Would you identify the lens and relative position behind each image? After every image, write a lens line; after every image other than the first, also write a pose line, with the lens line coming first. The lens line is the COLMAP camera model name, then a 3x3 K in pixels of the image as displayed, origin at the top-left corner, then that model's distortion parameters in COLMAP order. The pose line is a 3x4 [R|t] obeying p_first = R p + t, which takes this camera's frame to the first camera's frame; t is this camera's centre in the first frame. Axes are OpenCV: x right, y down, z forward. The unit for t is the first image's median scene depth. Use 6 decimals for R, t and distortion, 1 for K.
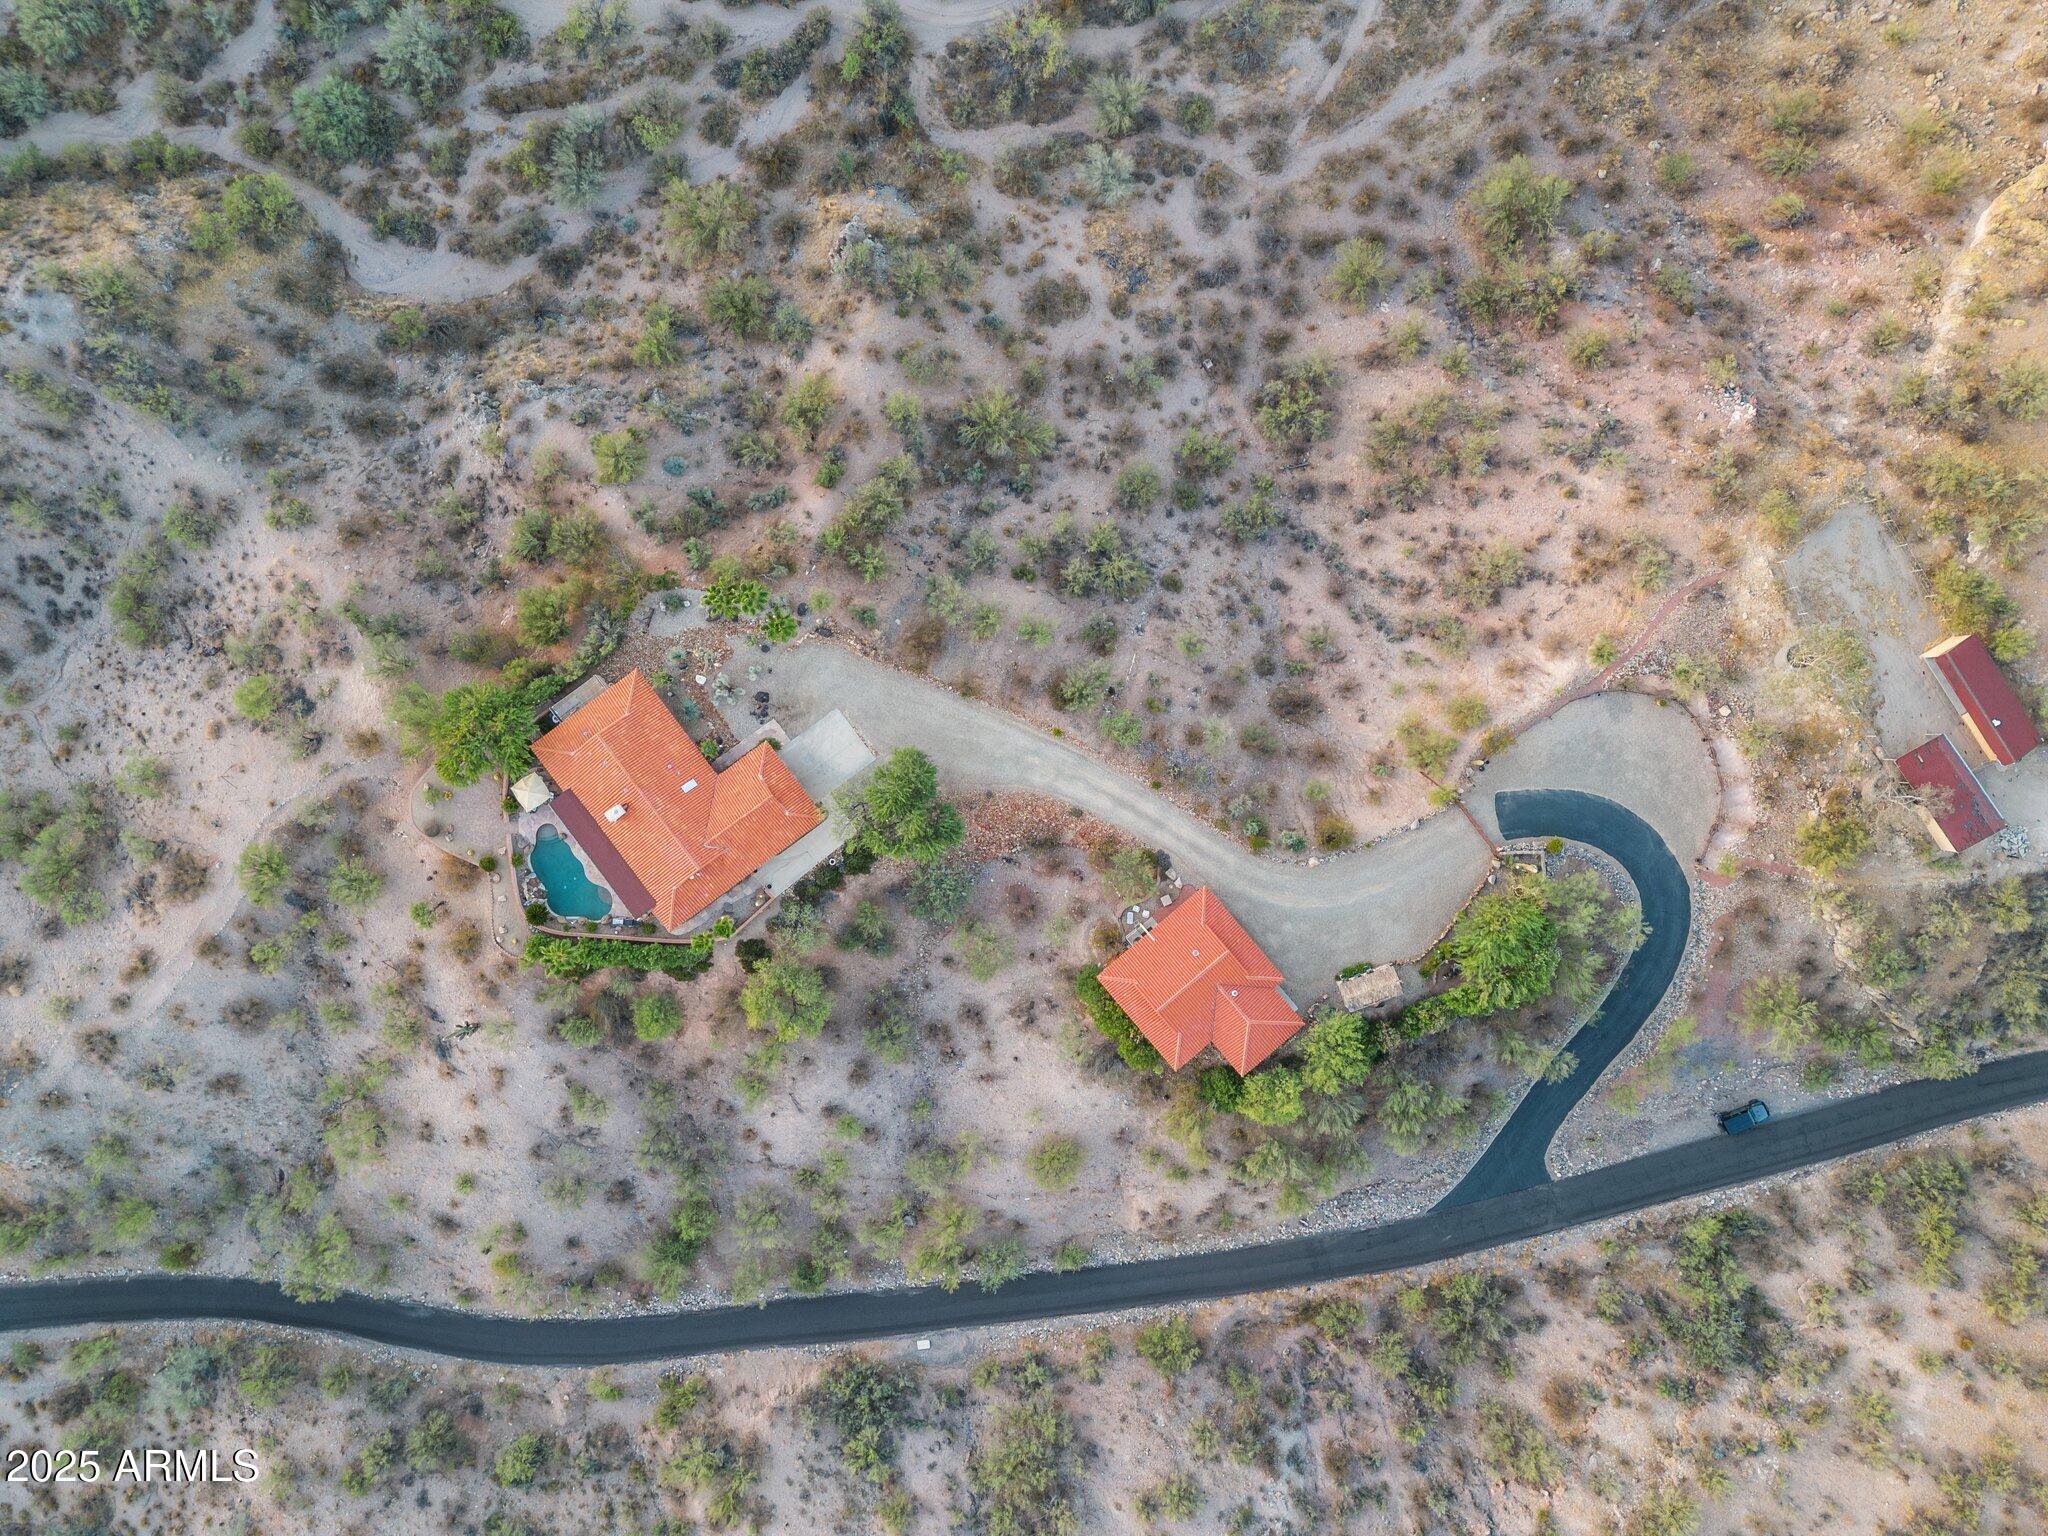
lens RADIAL K [[1449.8, 0, 1024.0], [0, 1449.8, 768.0], [0, 0, 1]] dist [0.068828, -0.064261]
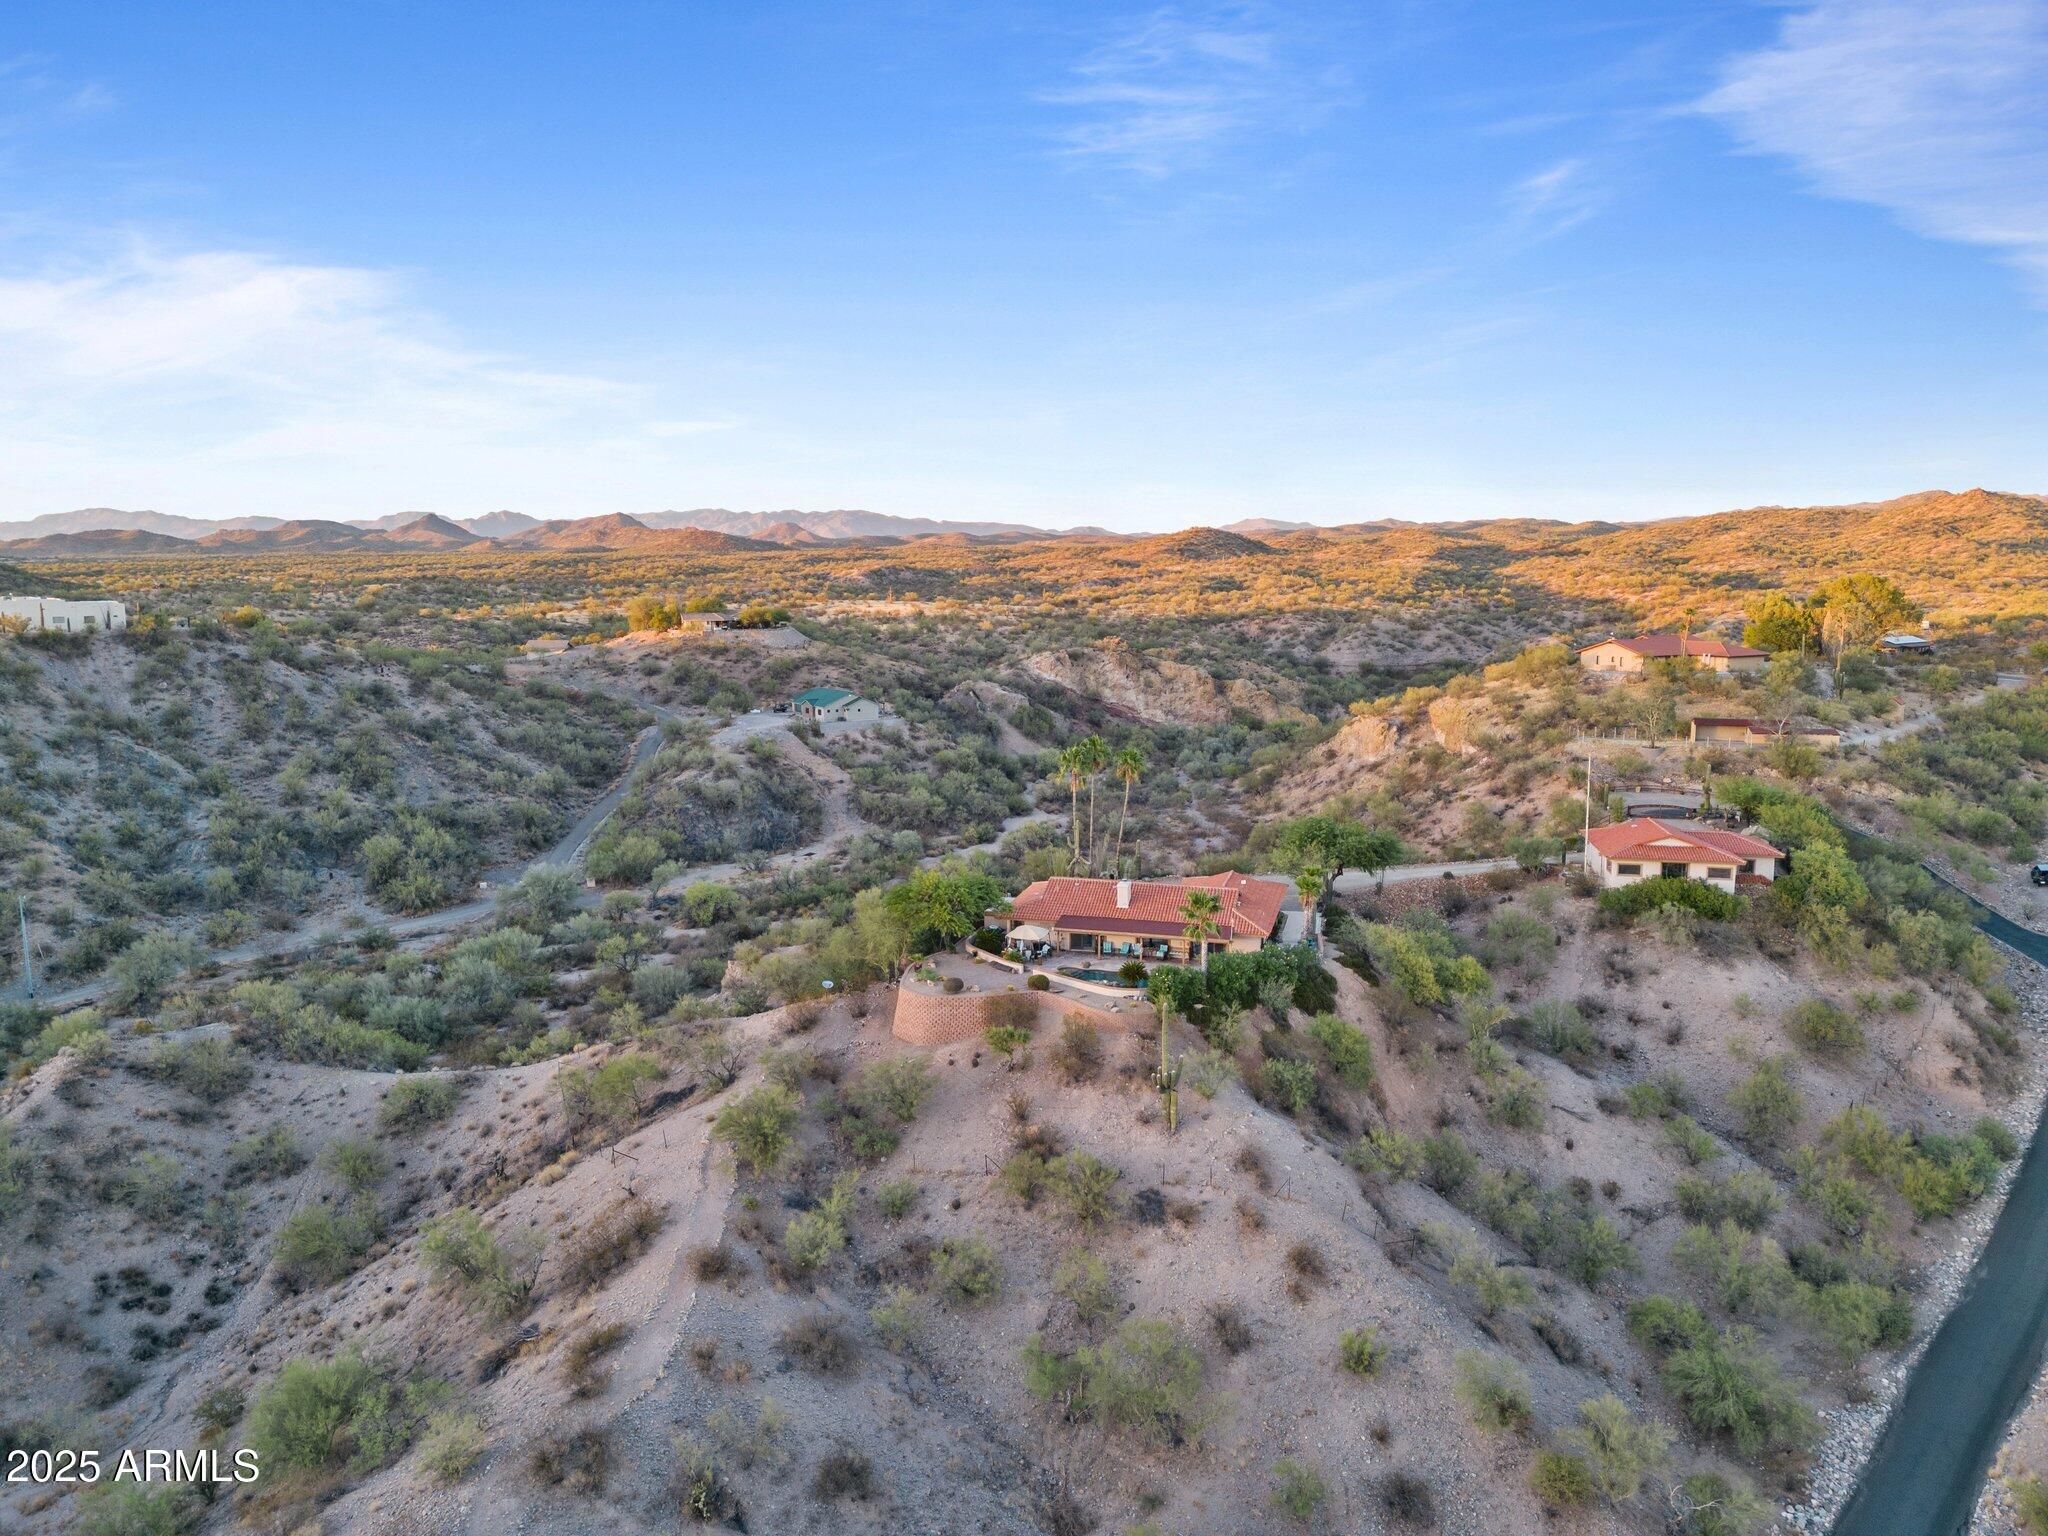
lens RADIAL K [[1449.8, 0, 1024.0], [0, 1449.8, 768.0], [0, 0, 1]] dist [0.068828, -0.064261]
pose [[0.778998, -0.085143, 0.621219, -0.784250], [0.626838, 0.081424, -0.774883, 0.598274], [0.015394, 0.993036, 0.116800, 0.756620]]
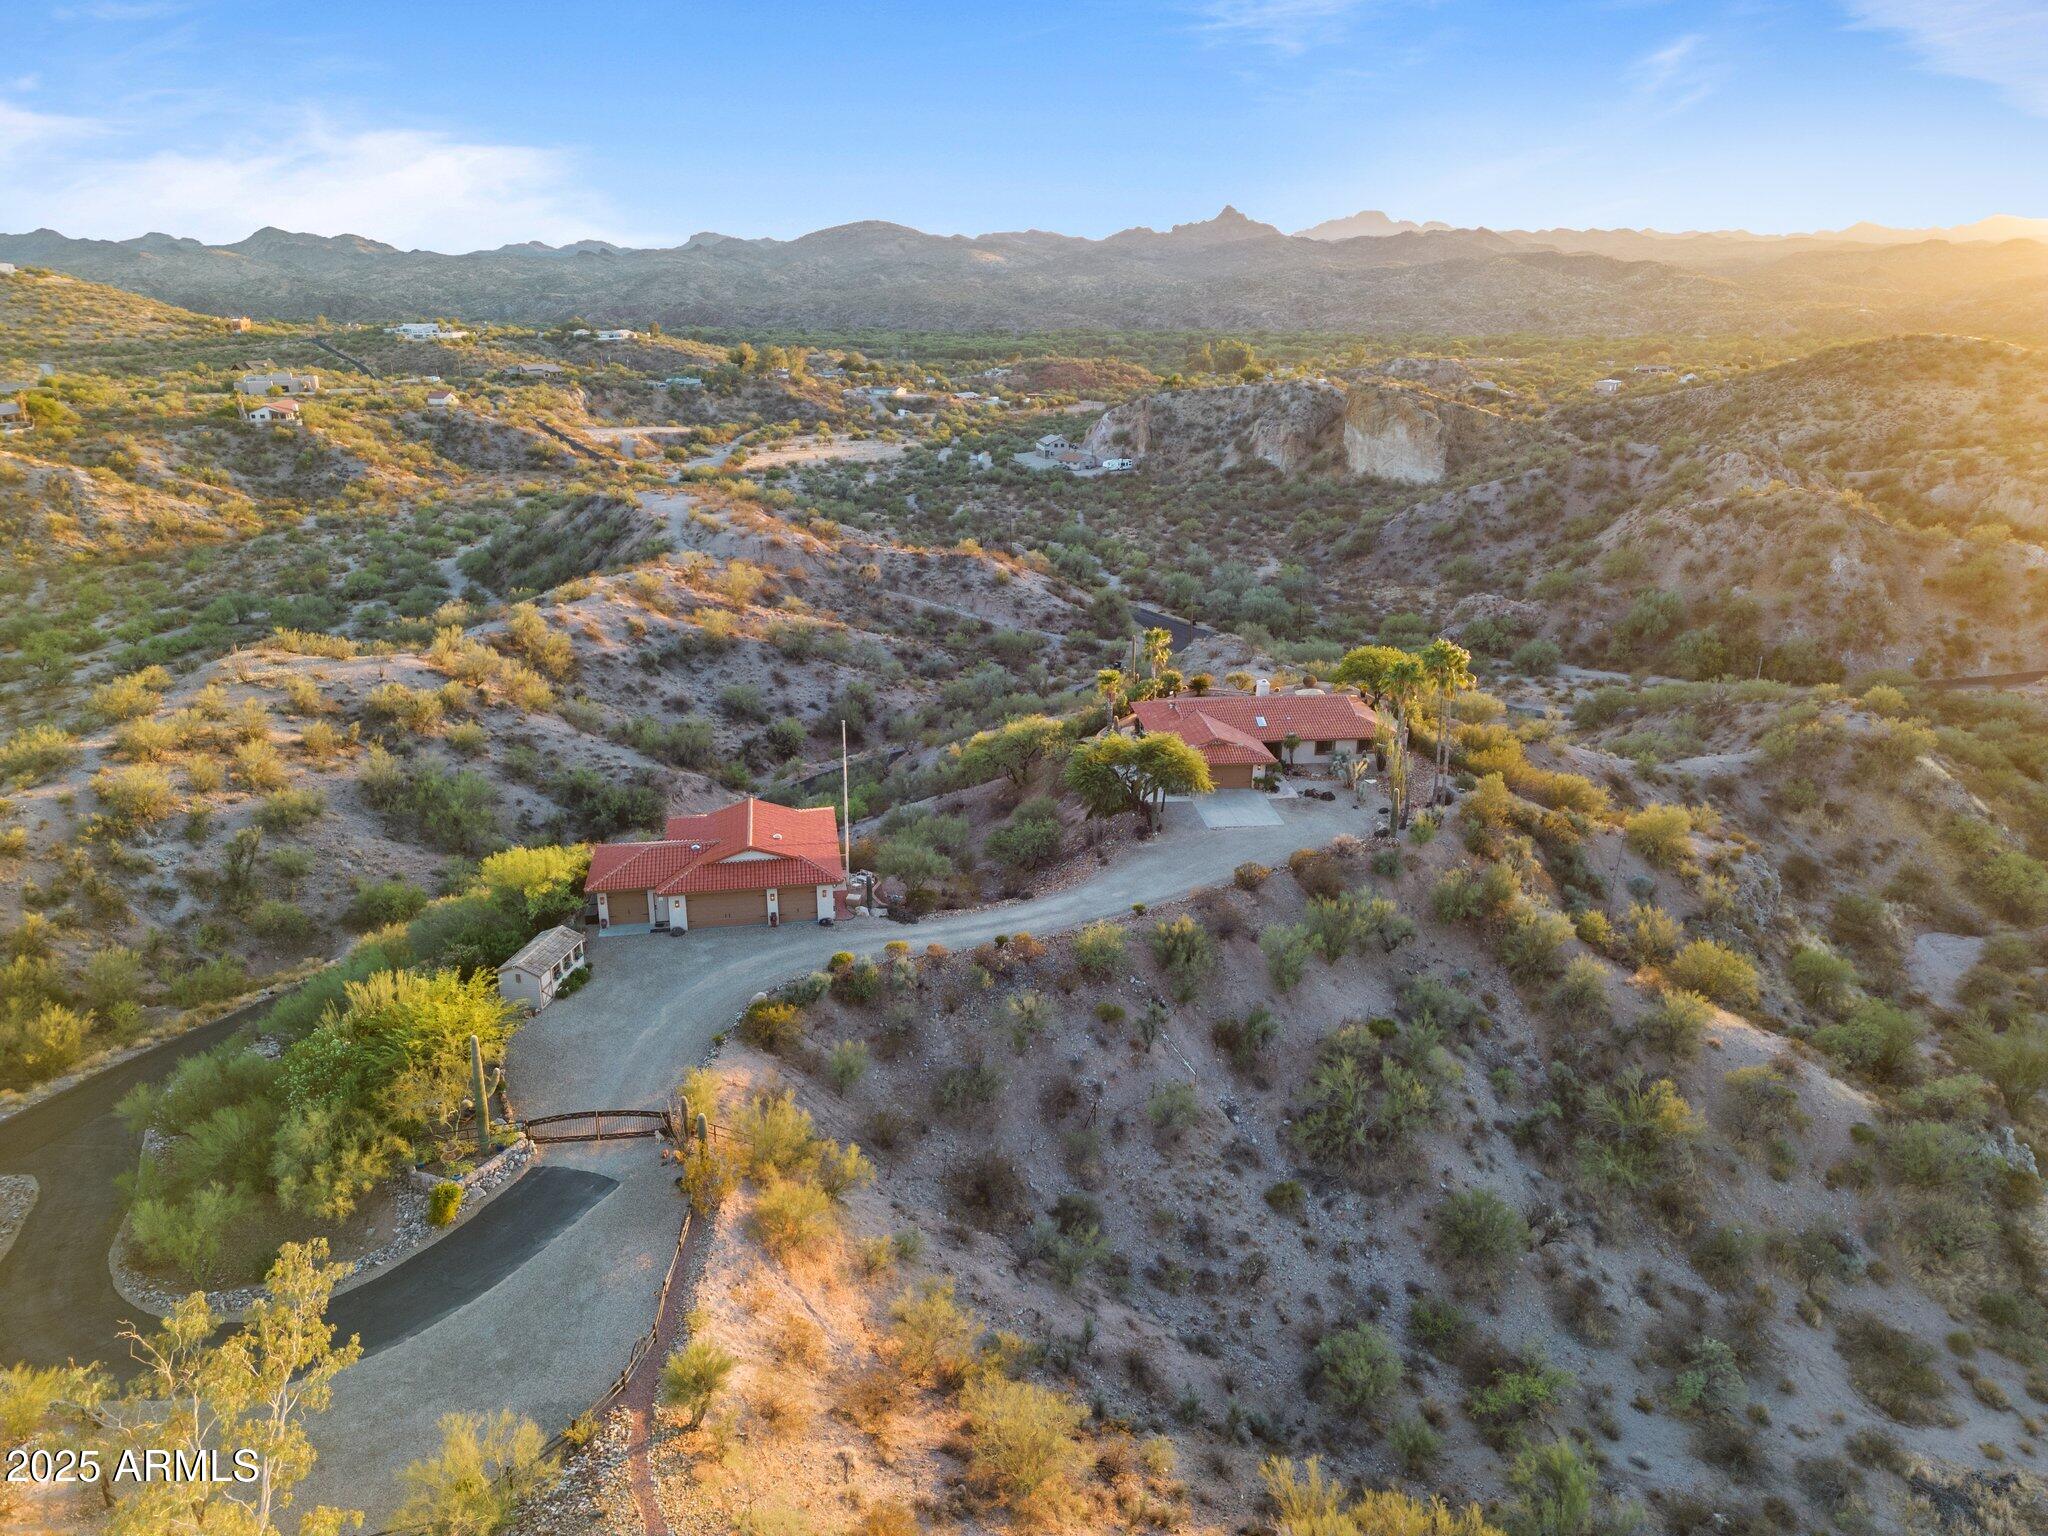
lens RADIAL K [[1449.8, 0, 1024.0], [0, 1449.8, 768.0], [0, 0, 1]] dist [0.068828, -0.064261]
pose [[-0.504767, 0.261853, -0.822583, 0.552183], [-0.863072, -0.172750, 0.474620, -0.269286], [-0.017820, 0.949521, 0.313197, 0.650034]]
